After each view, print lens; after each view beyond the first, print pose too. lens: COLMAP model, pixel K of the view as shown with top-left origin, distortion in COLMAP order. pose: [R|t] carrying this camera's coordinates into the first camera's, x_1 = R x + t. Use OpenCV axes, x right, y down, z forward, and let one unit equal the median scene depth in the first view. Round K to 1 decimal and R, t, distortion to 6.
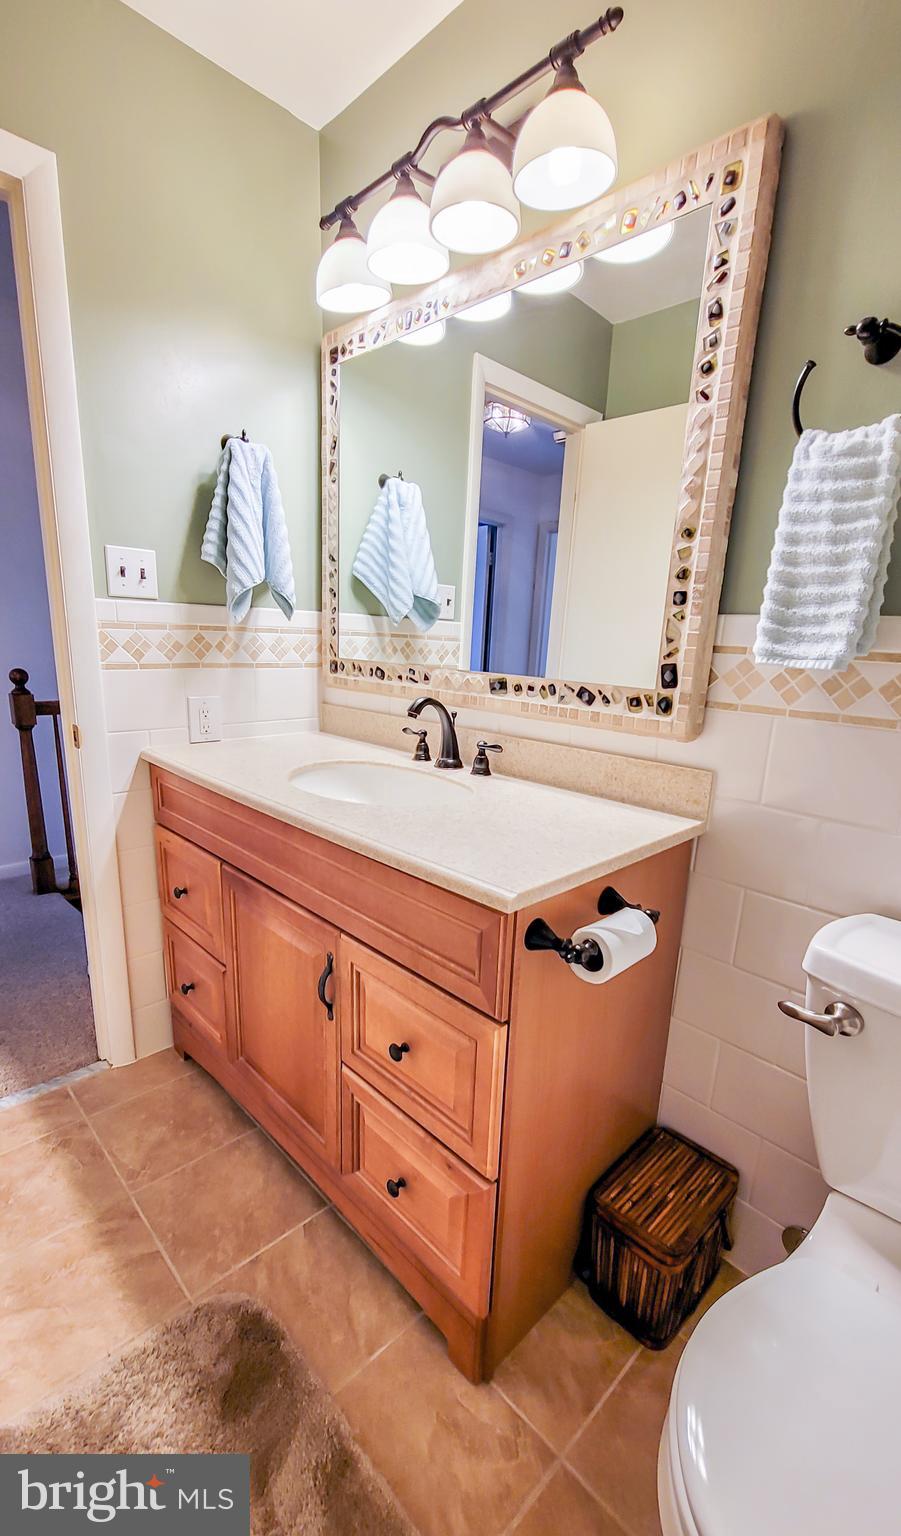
lens RADIAL K [[651.6, 0, 449.9], [0, 651.6, 800.0], [0, 0, 1]] dist [-0.001634, -0.000659]
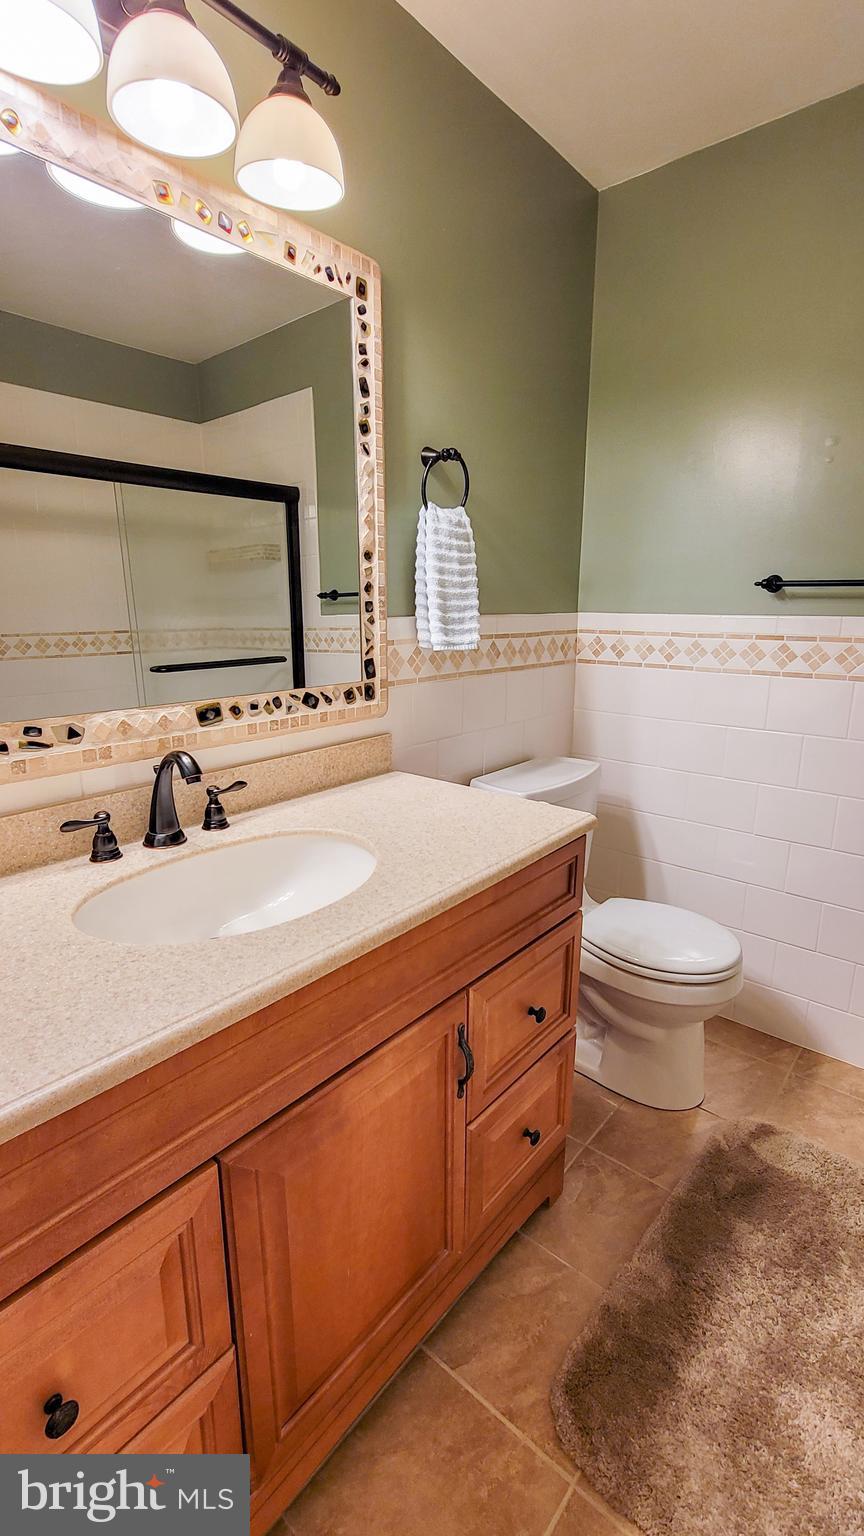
lens RADIAL K [[677.8, 0, 432.0], [0, 677.8, 768.0], [0, 0, 1]] dist [-0.000808, 0.000507]
pose [[-0.083845, -0.275560, 0.957620, -0.944634], [0.251597, 0.924014, 0.287919, -0.352088], [-0.964193, 0.265075, -0.008143, 0.934074]]
